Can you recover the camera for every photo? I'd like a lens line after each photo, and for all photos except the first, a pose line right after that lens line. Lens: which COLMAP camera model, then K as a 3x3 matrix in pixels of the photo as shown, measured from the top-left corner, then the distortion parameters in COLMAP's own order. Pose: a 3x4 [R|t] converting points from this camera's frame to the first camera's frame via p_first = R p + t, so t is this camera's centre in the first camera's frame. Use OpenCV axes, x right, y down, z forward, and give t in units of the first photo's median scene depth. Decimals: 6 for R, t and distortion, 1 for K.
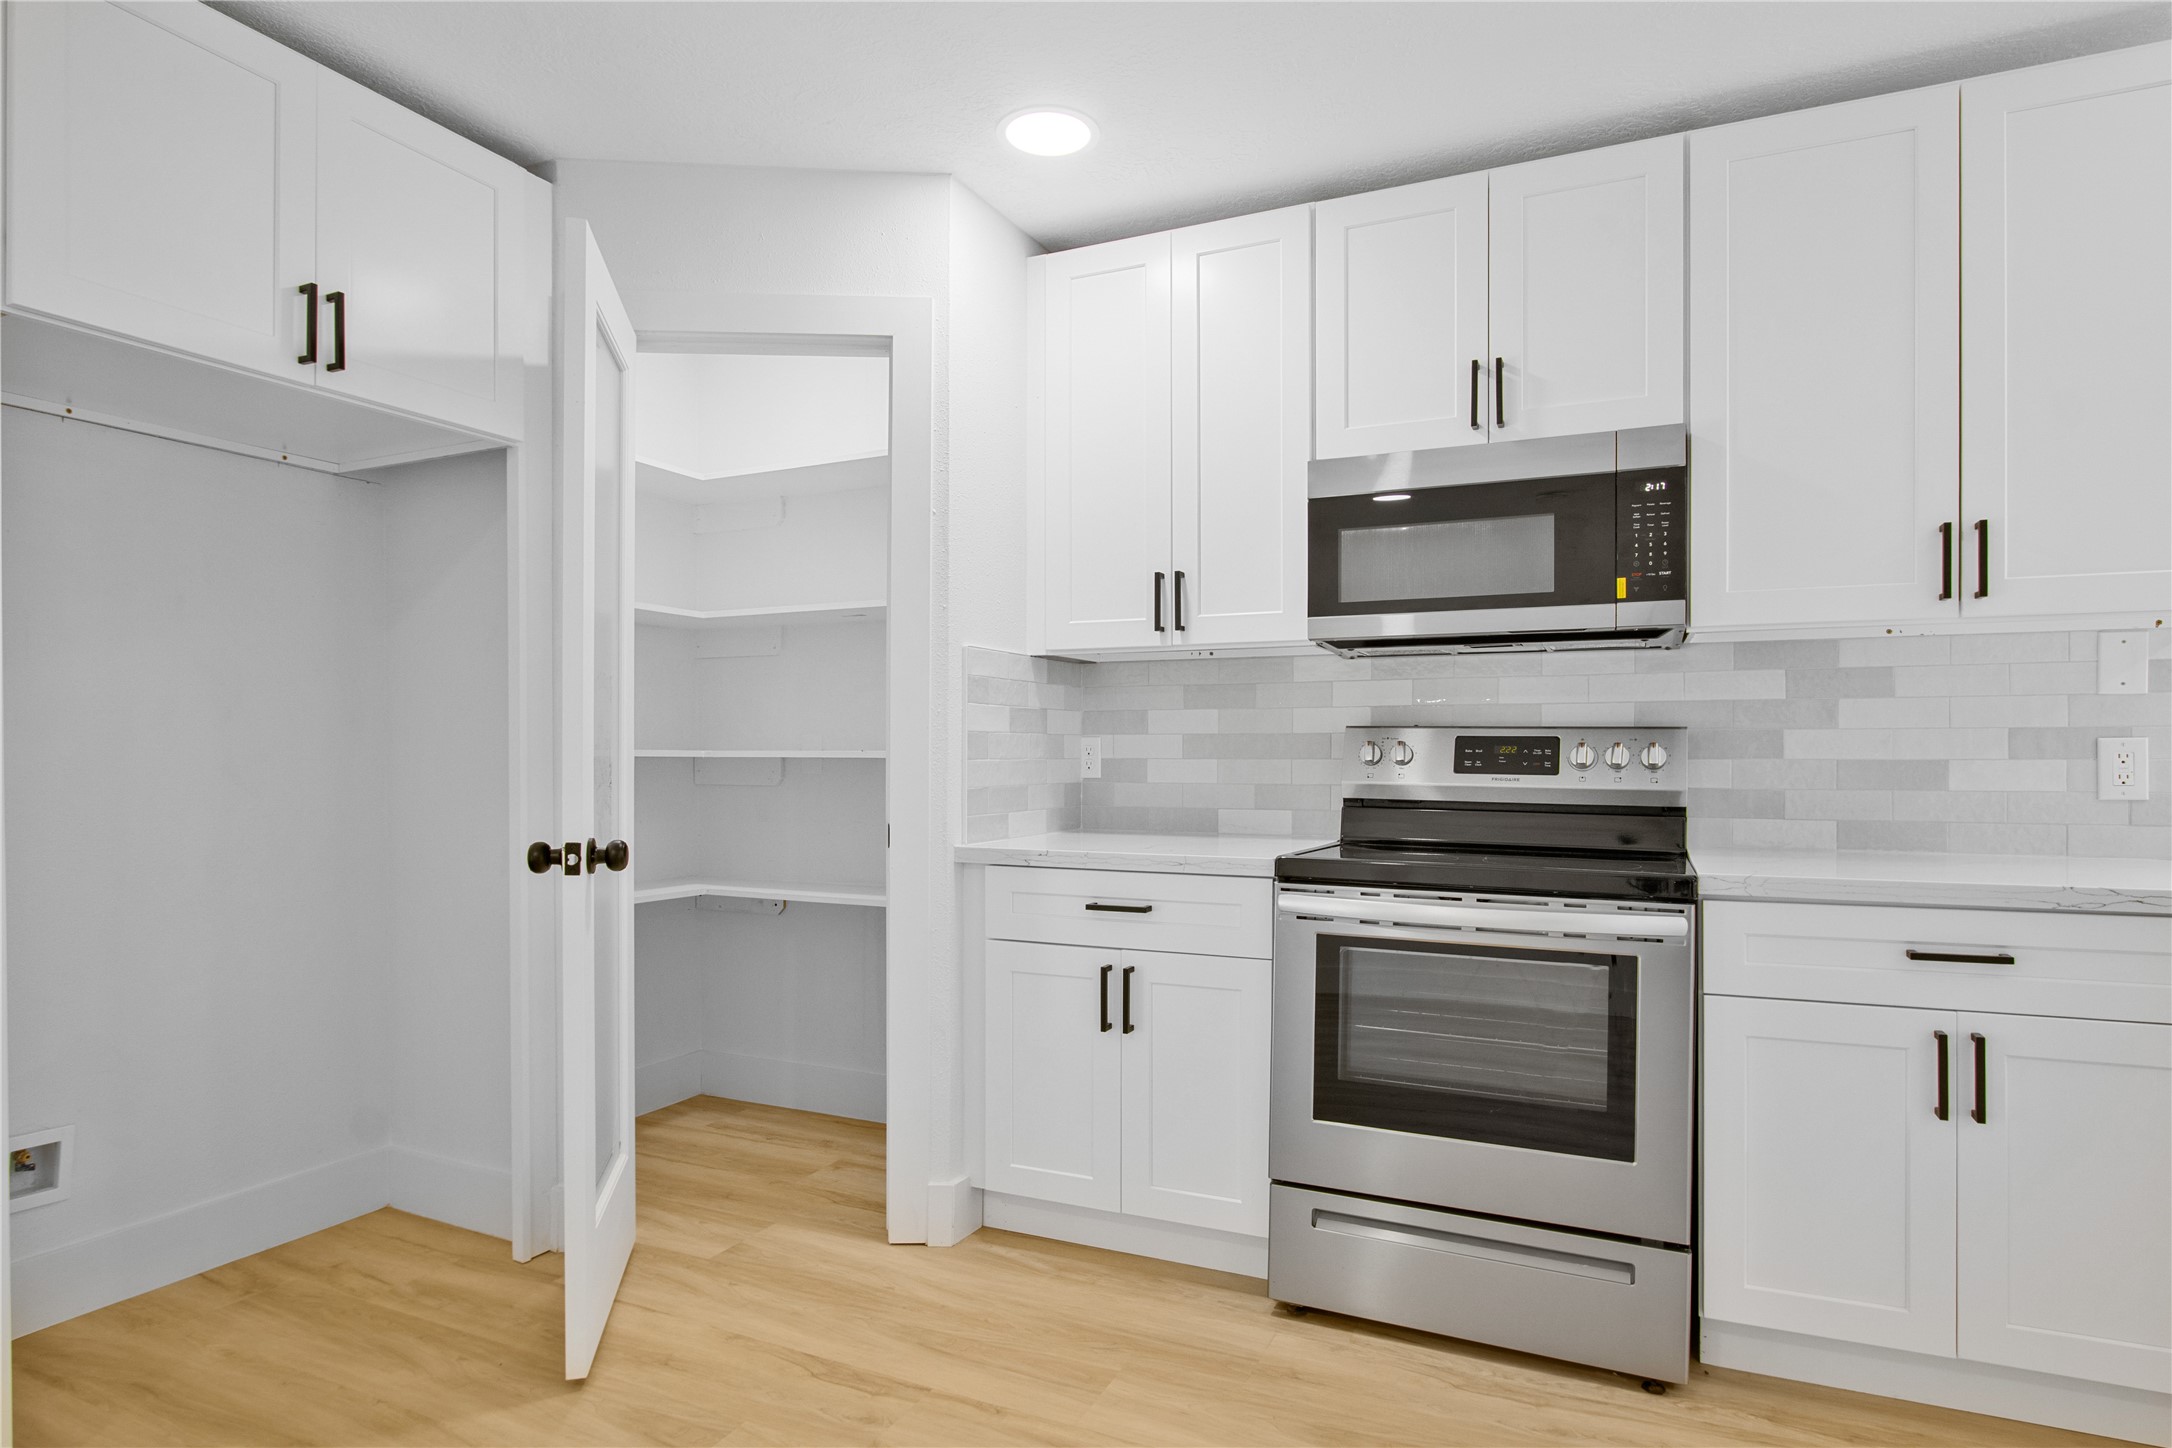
lens RADIAL K [[1187.7, 0, 1073.4], [0, 1187.7, 761.6], [0, 0, 1]] dist [-0.023657, 0.010957]
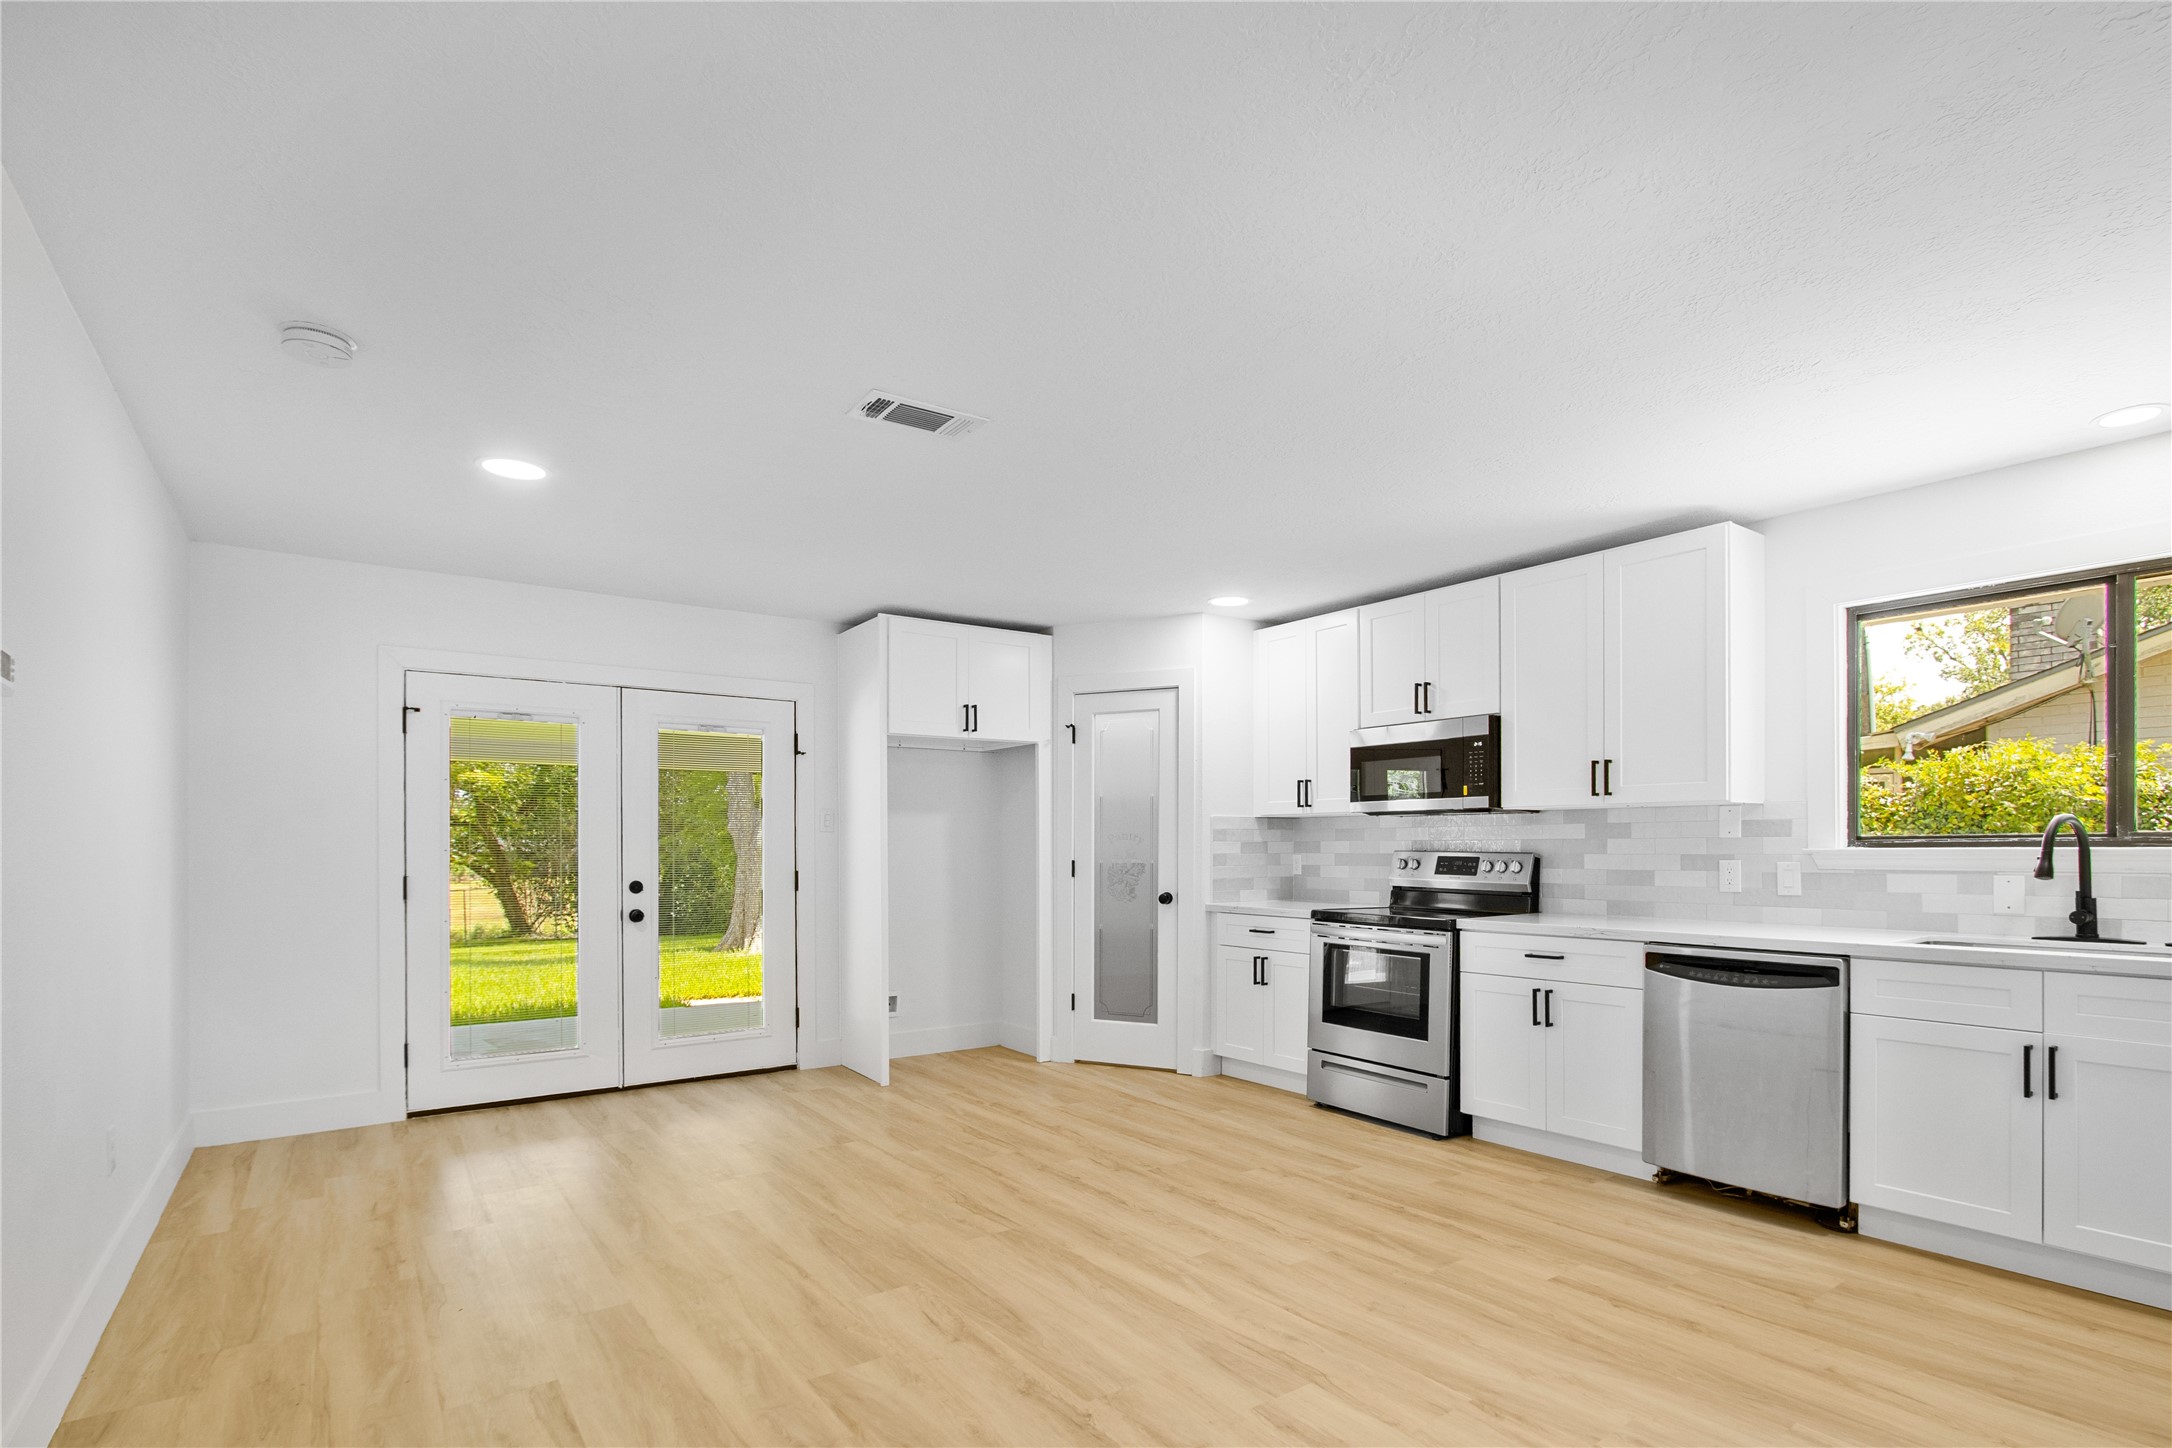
lens RADIAL K [[1035.6, 0, 1092.7], [0, 1035.6, 850.4], [0, 0, 1]] dist [-0.024500, 0.000981]
pose [[0.875236, 0.000076, -0.483695, 0.726059], [-0.002238, 0.999990, -0.003894, -0.025351], [0.483690, 0.004490, 0.875228, -0.921288]]
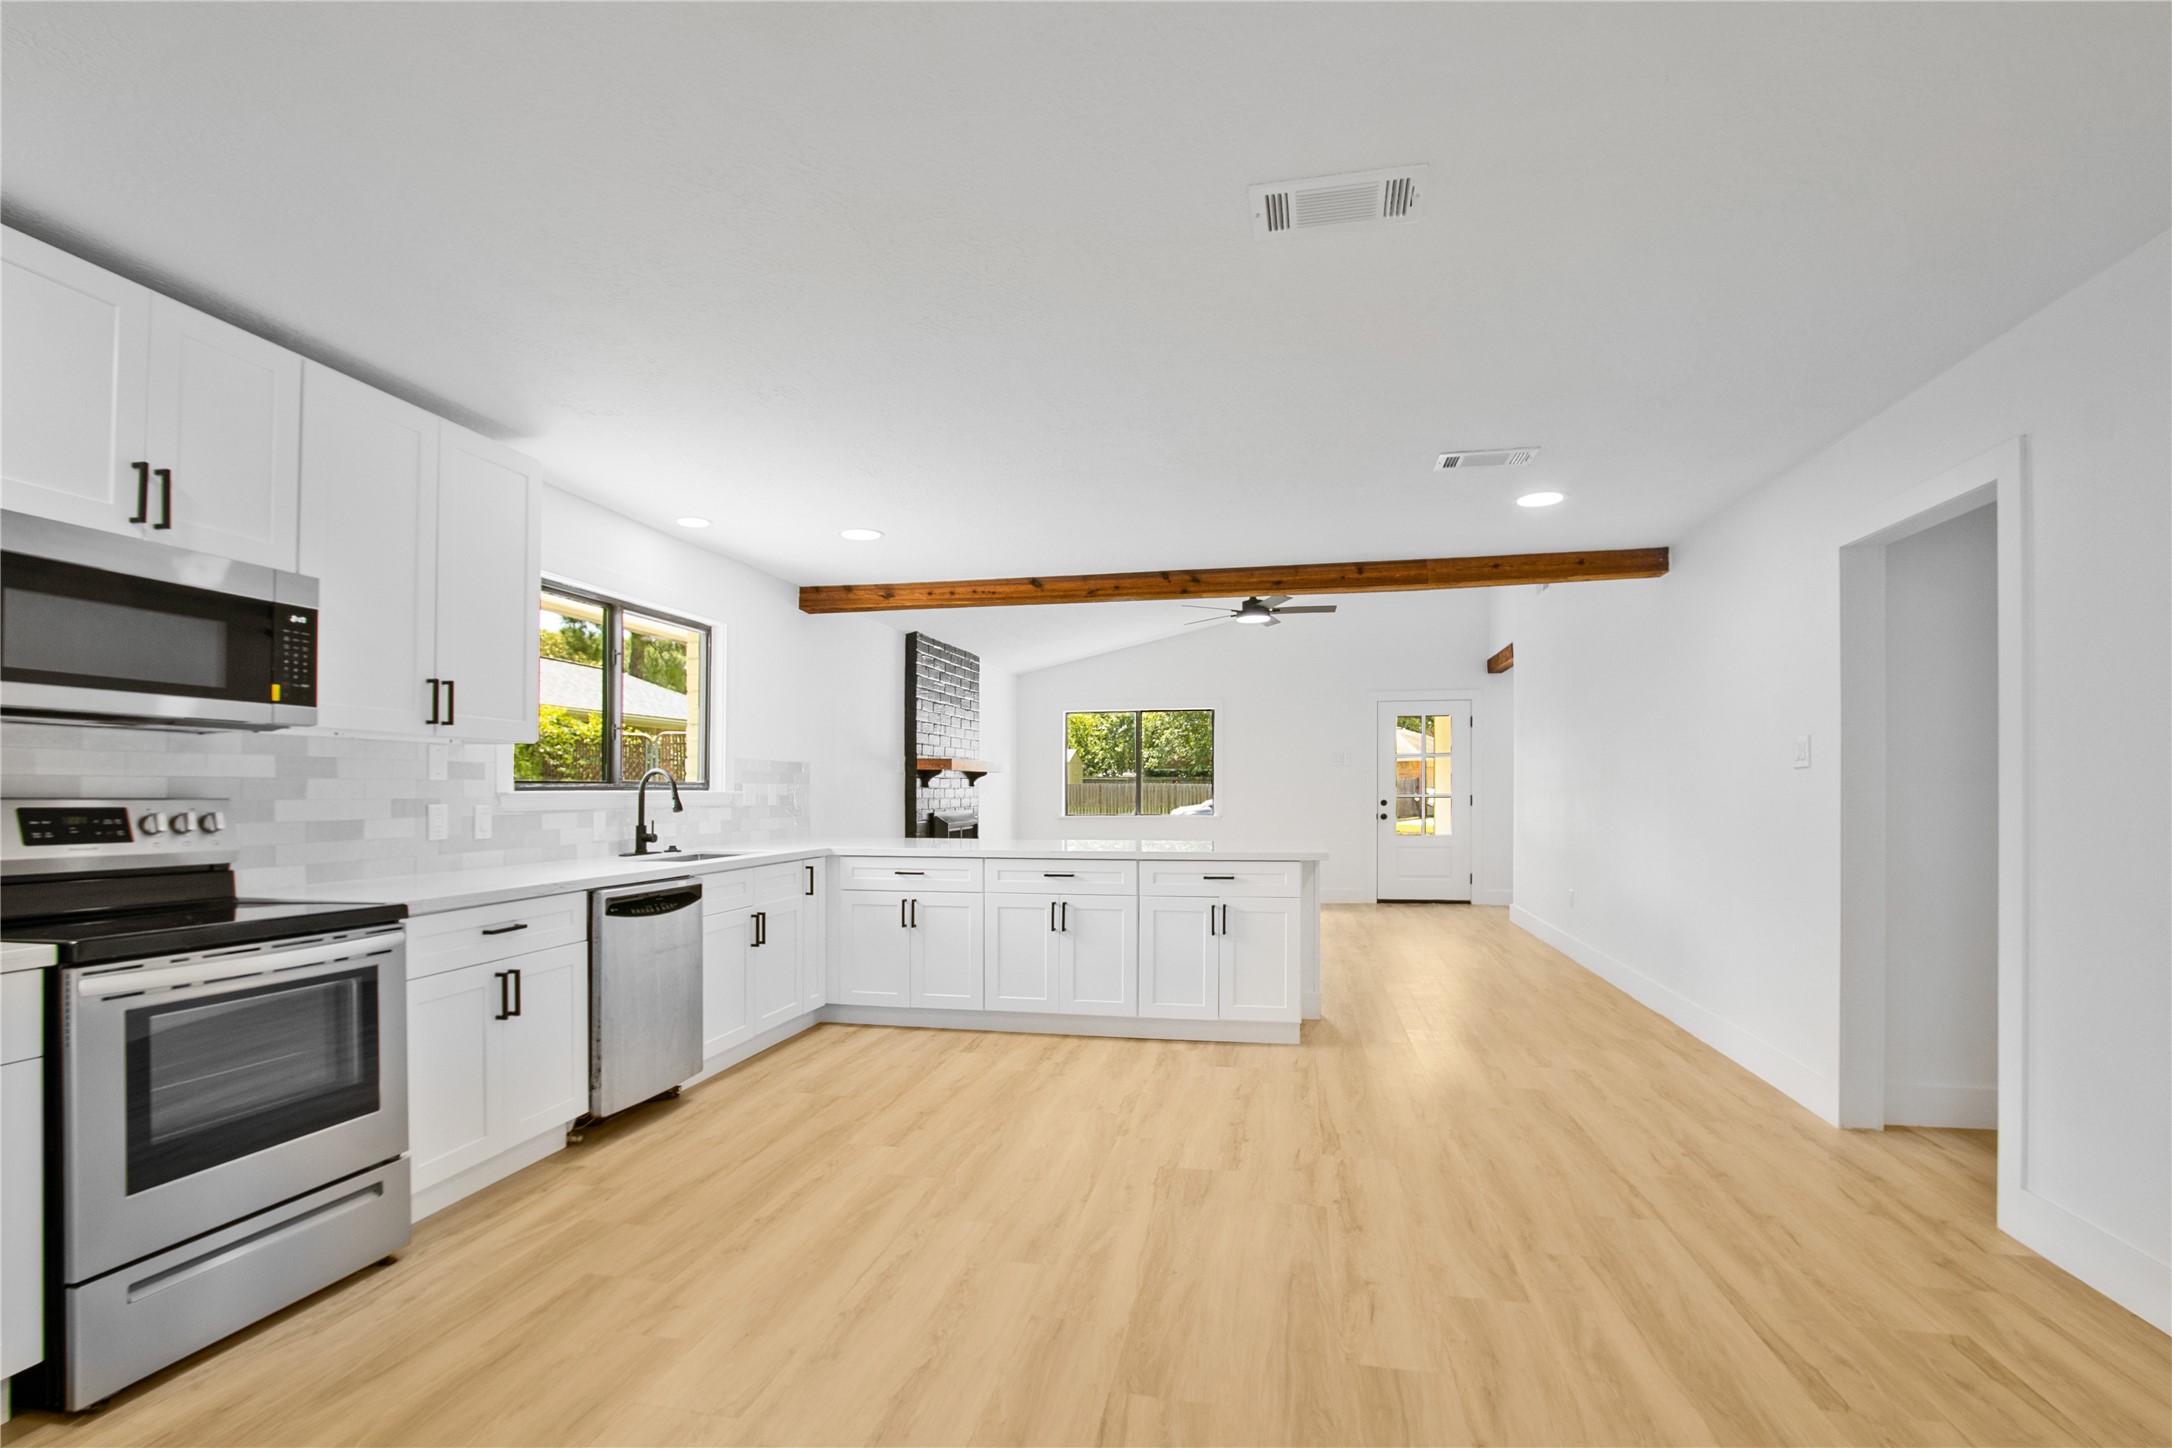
lens RADIAL K [[1019.1, 0, 1090.5], [0, 1019.1, 795.4], [0, 0, 1]] dist [-0.016708, 0.000405]
pose [[-0.243350, -0.003486, 0.969932, -0.751143], [0.007022, 0.999961, 0.005356, -0.032698], [-0.969913, 0.008114, -0.243316, 0.380979]]
